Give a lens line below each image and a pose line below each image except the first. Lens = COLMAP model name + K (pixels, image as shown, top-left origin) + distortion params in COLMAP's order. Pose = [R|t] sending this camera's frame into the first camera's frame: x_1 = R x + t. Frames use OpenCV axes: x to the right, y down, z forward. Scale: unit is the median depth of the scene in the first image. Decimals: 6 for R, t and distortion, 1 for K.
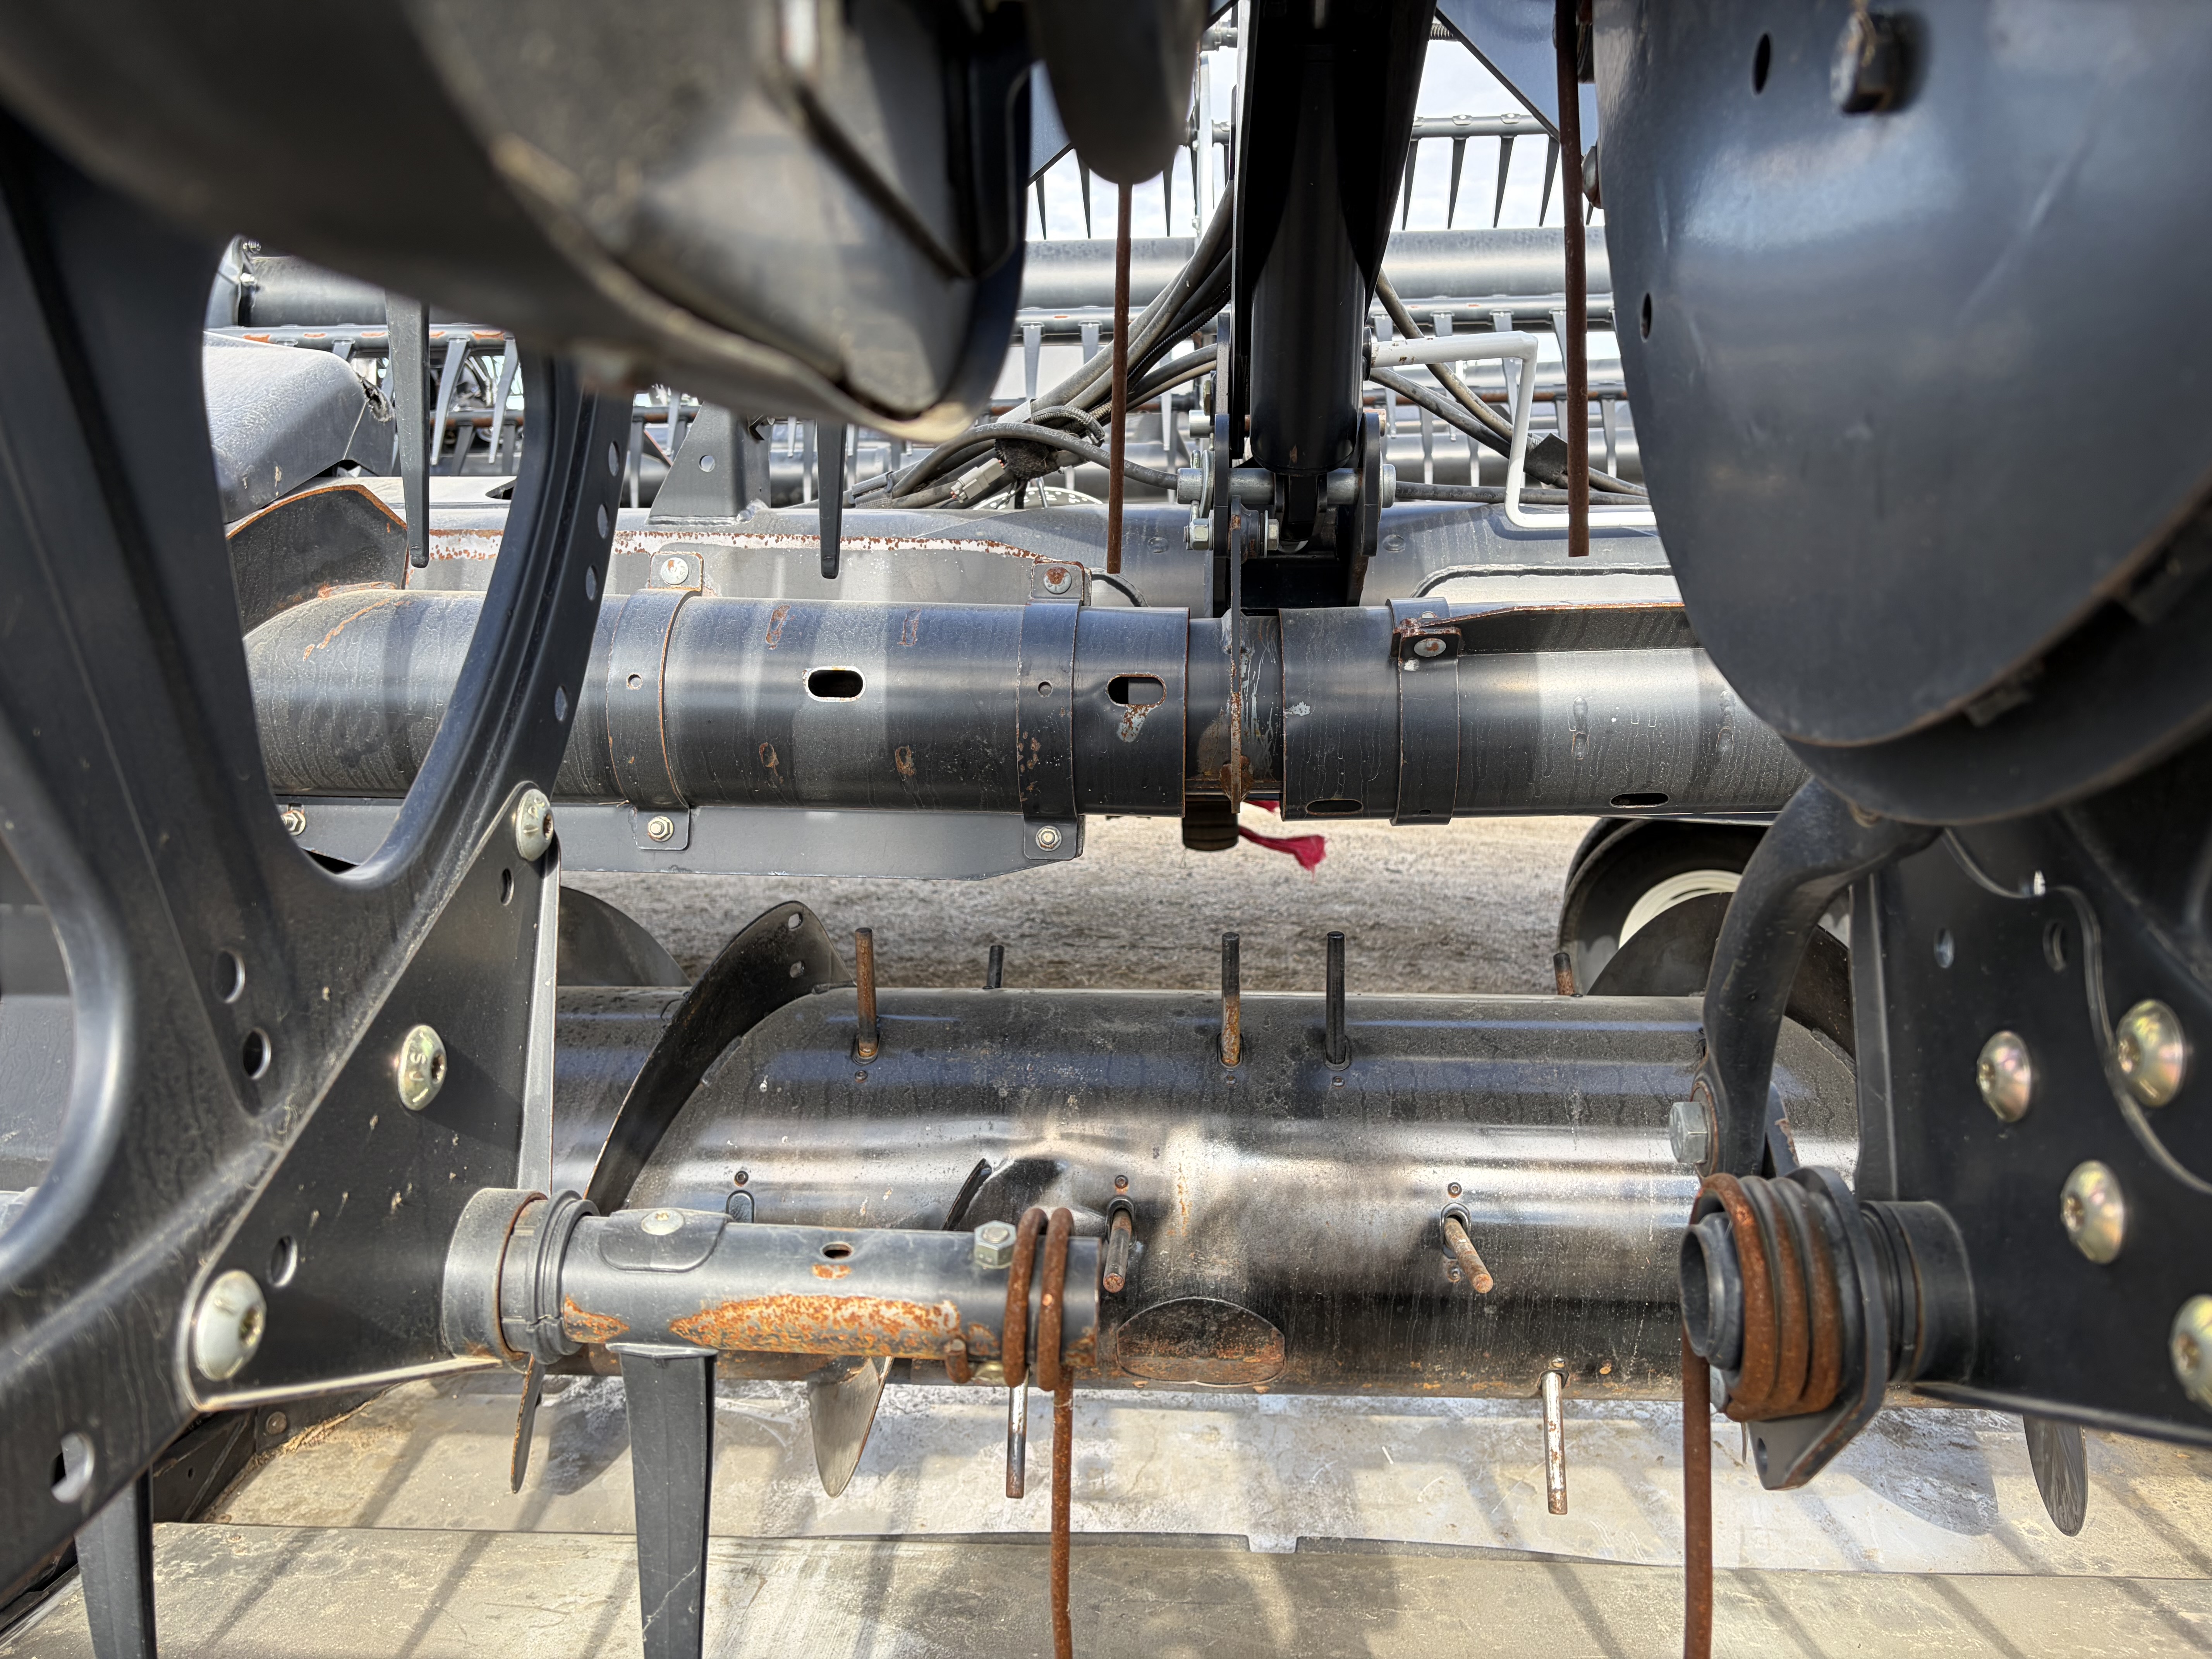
lens RADIAL K [[1711.4, 0, 1106.0], [0, 1711.4, 829.5], [0, 0, 1]] dist [0.046337, -0.048464]
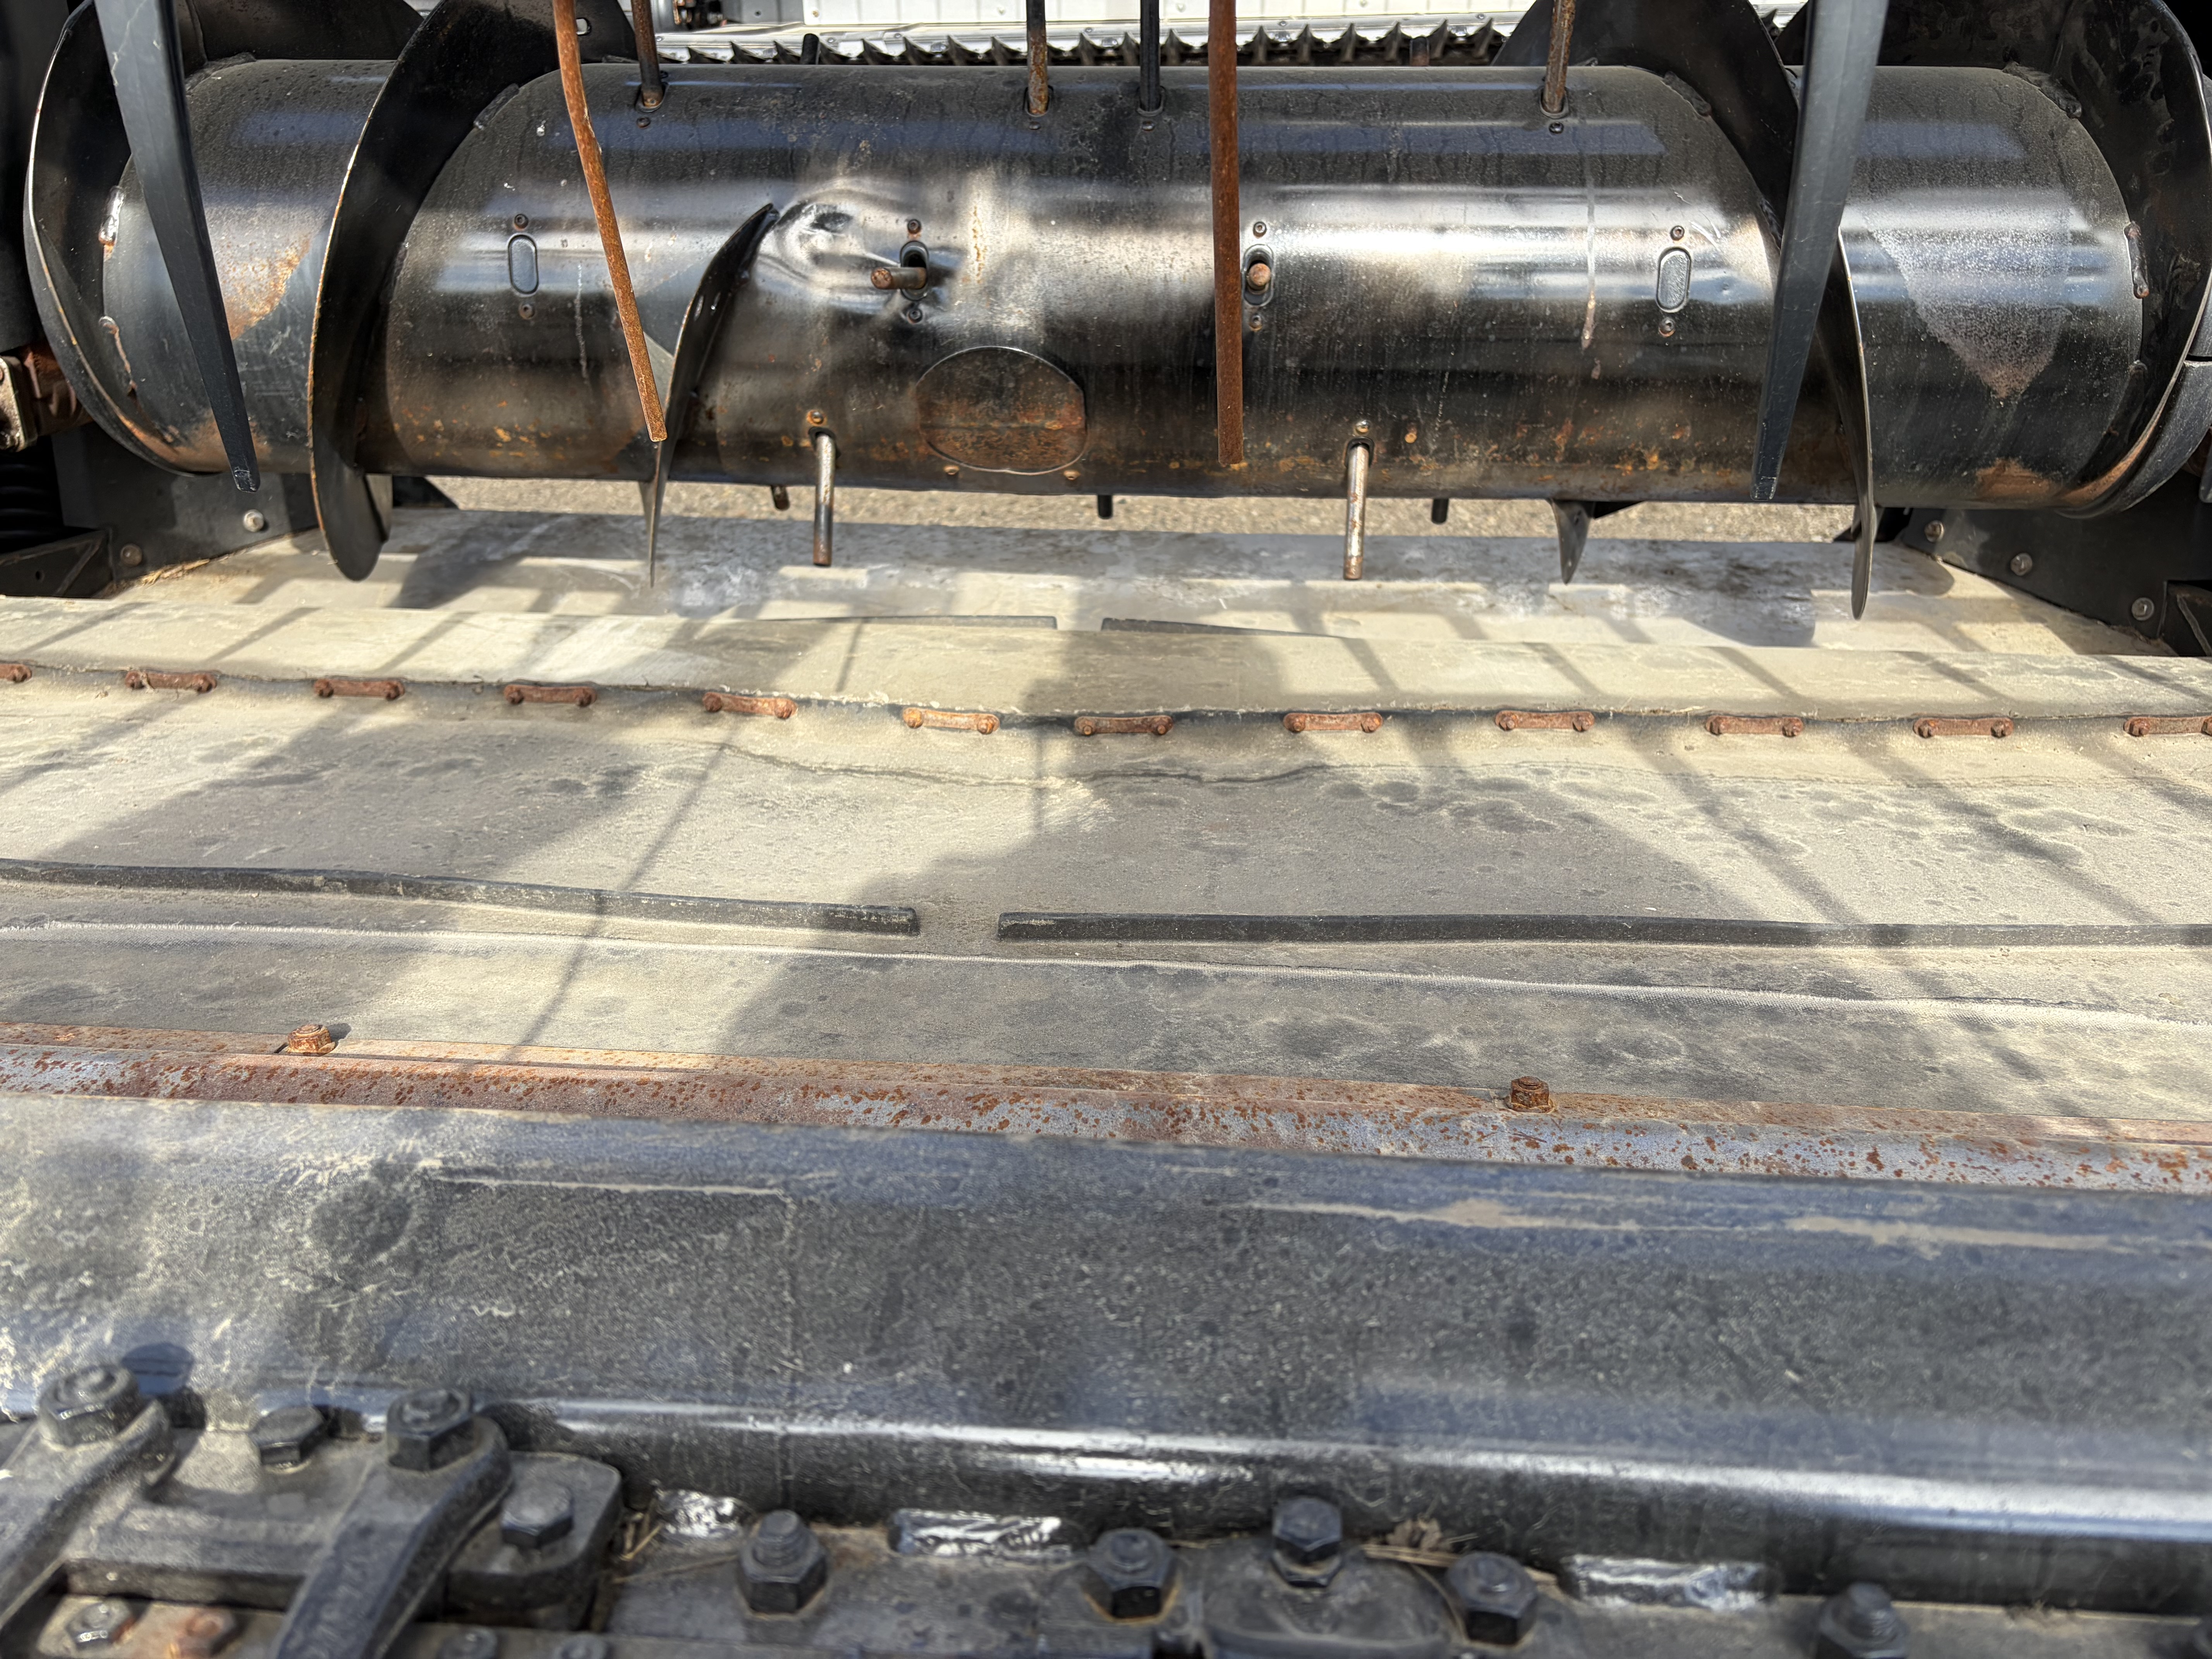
lens RADIAL K [[1711.4, 0, 1106.0], [0, 1711.4, 829.5], [0, 0, 1]] dist [0.046337, -0.048464]
pose [[0.999831, 0.011654, -0.014218, 0.131343], [-0.007360, 0.962460, 0.271325, 0.263871], [0.016846, -0.271174, 0.962383, -0.013073]]
